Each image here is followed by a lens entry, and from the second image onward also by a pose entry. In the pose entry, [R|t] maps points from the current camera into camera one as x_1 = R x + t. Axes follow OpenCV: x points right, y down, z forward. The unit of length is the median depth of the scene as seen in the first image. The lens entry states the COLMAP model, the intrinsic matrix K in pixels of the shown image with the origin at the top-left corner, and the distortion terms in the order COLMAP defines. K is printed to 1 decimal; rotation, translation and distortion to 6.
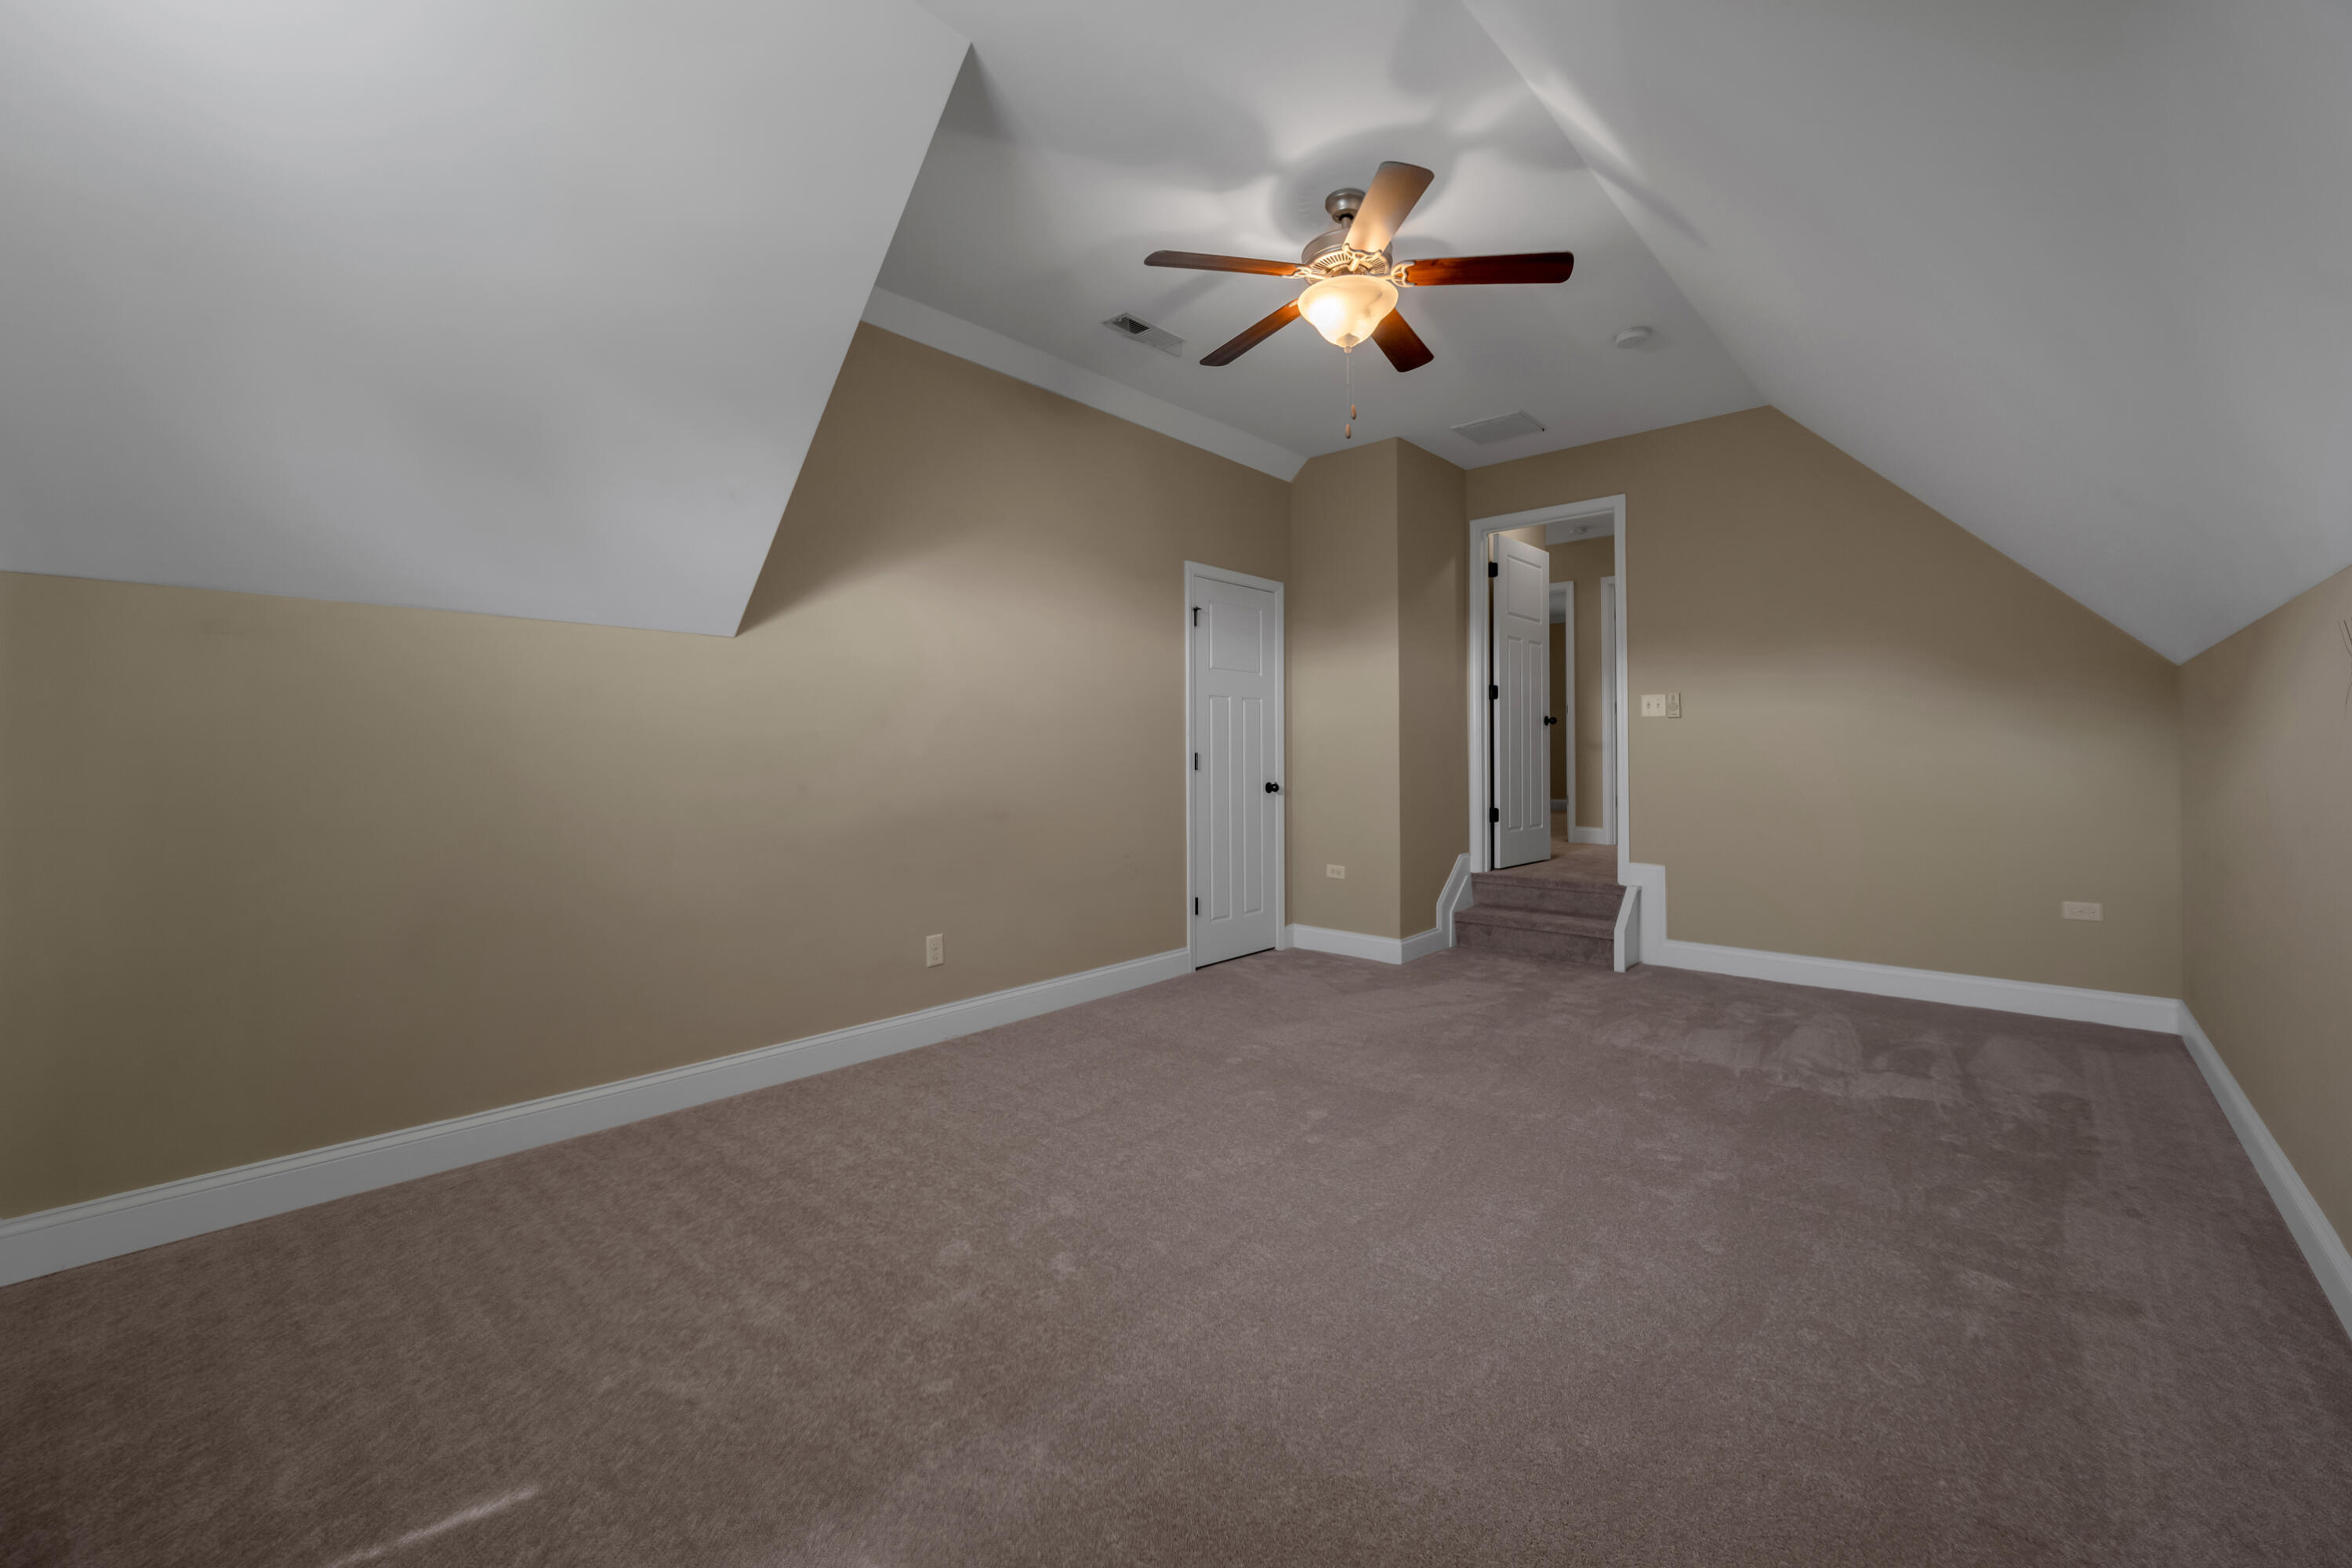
lens RADIAL K [[941.5, 0, 1175.3], [0, 941.5, 749.0], [0, 0, 1]] dist [-0.001379, 0.000015]
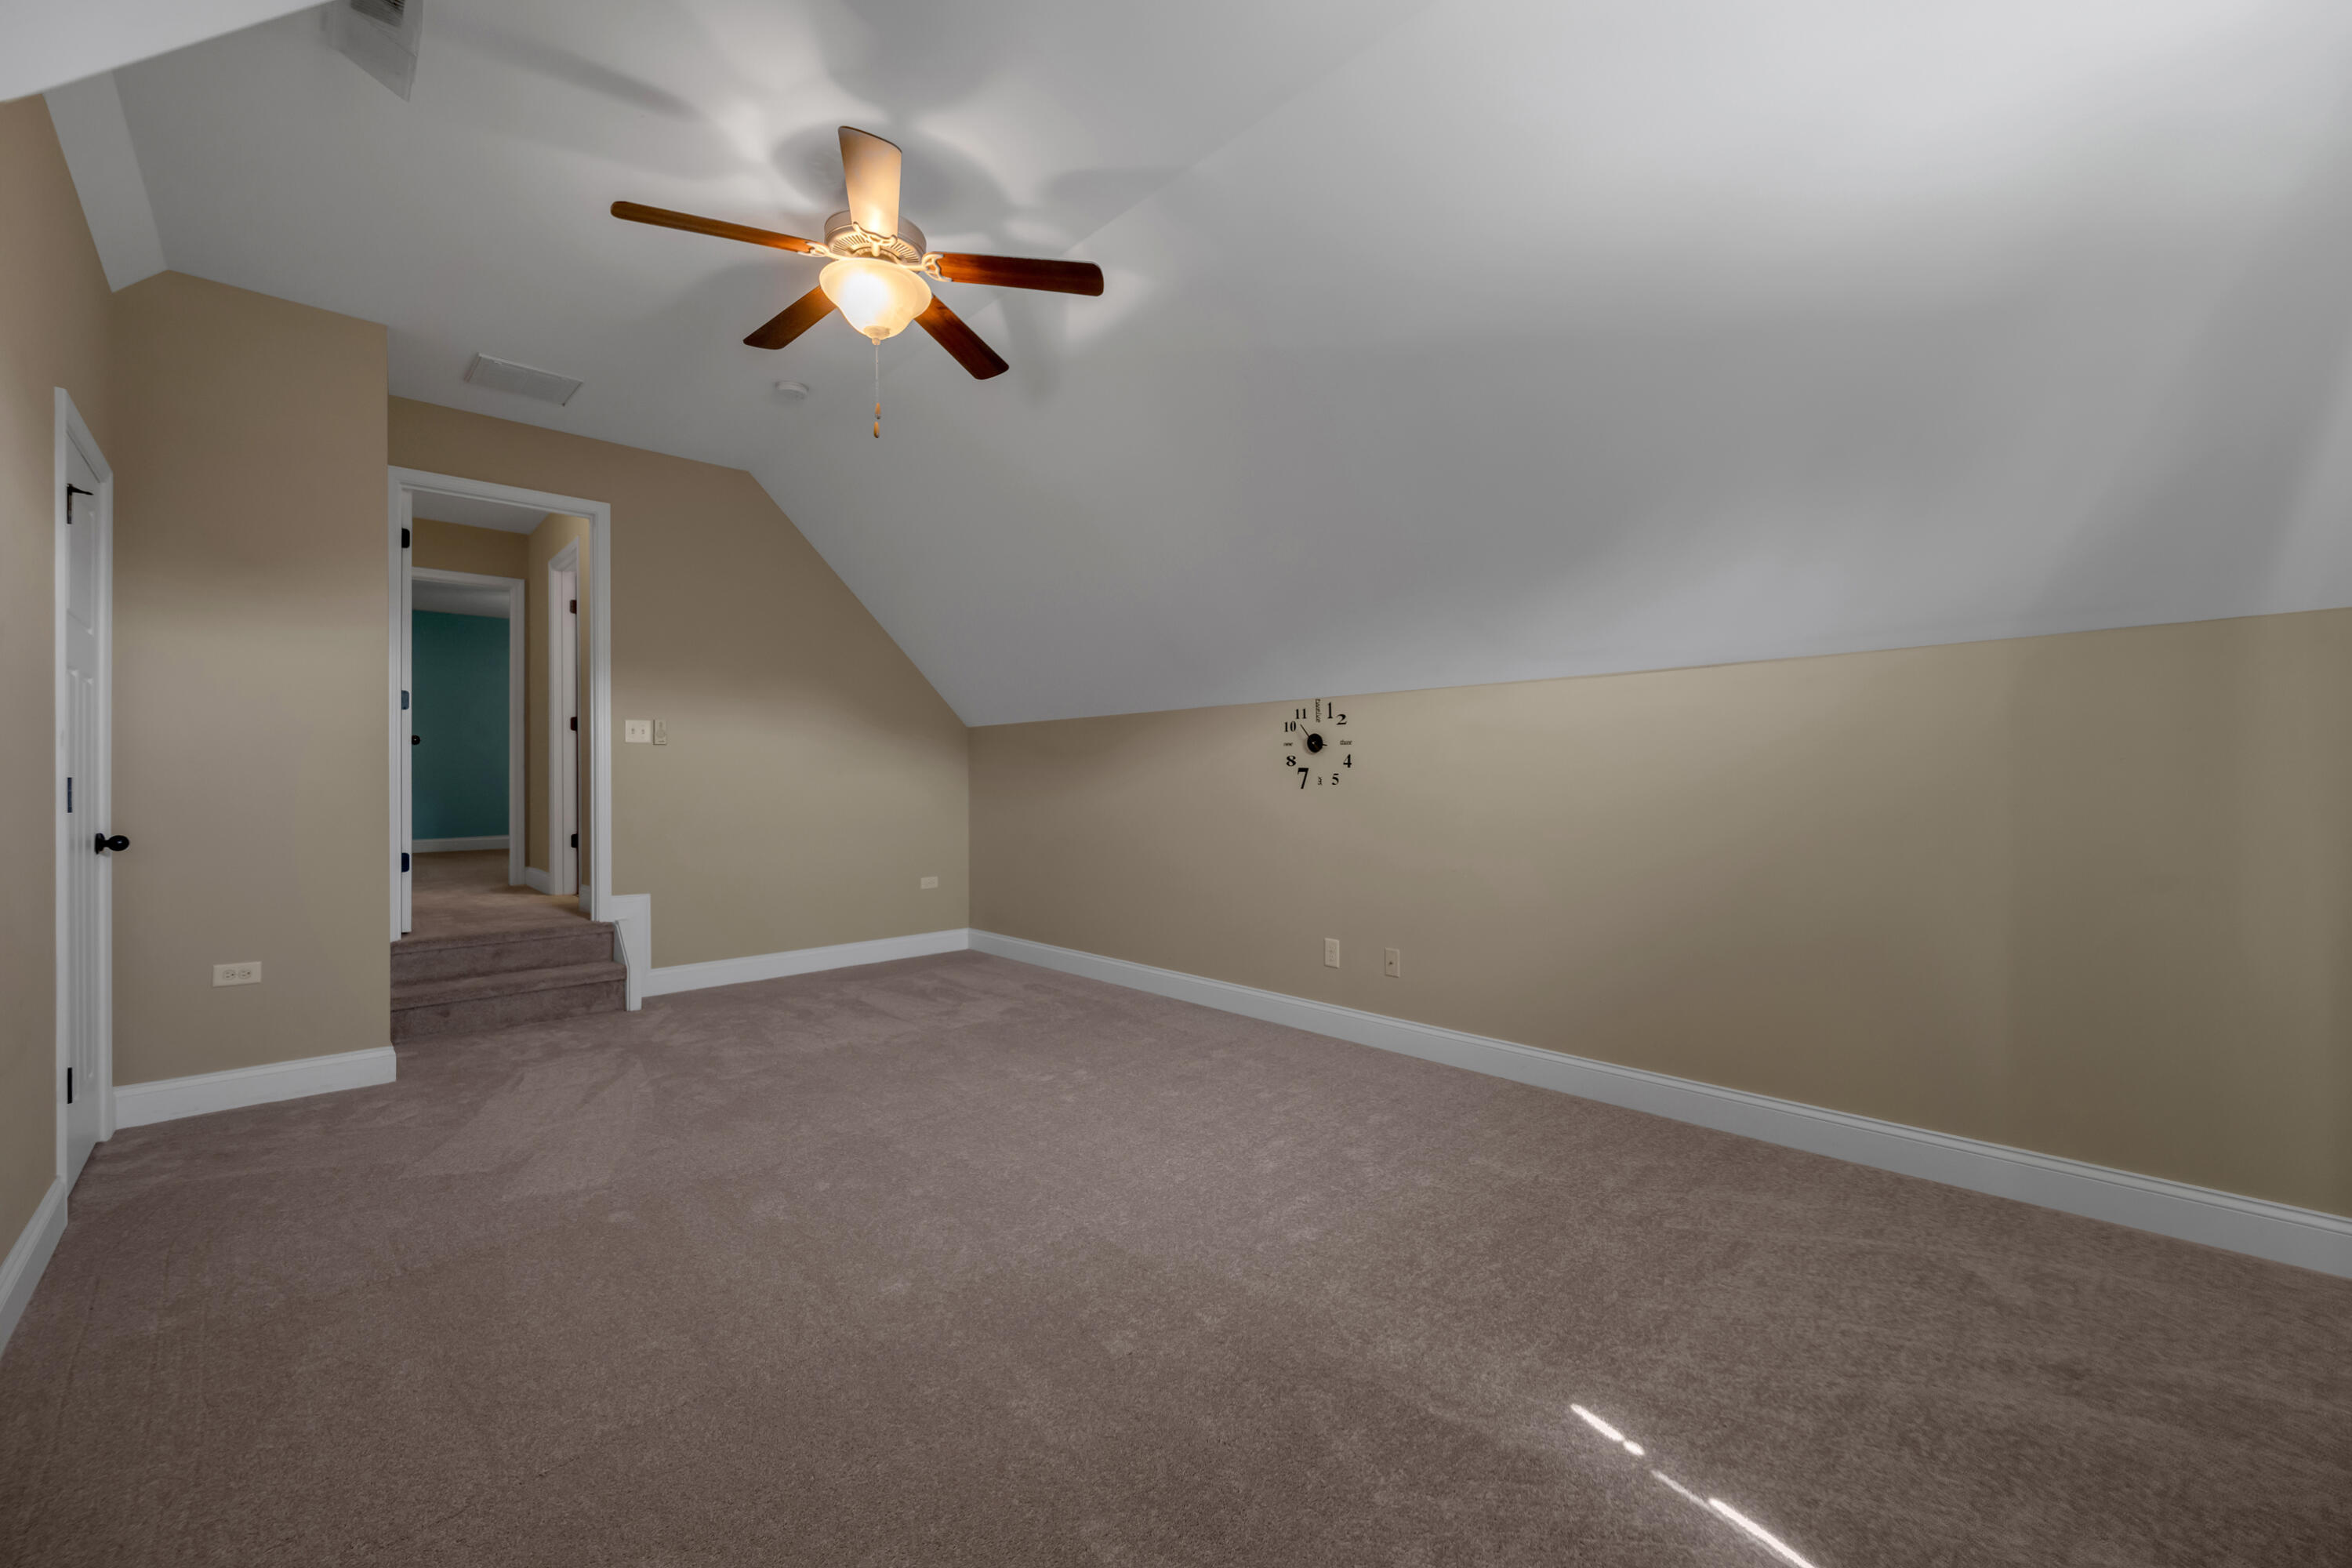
lens RADIAL K [[941.5, 0, 1176.1], [0, 941.5, 776.0], [0, 0, 1]] dist [-0.001379, 0.000015]
pose [[0.078135, 0.006384, 0.996922, -0.419715], [-0.000772, 0.999980, -0.006343, 0.006036], [-0.996942, -0.000274, 0.078139, 0.371902]]
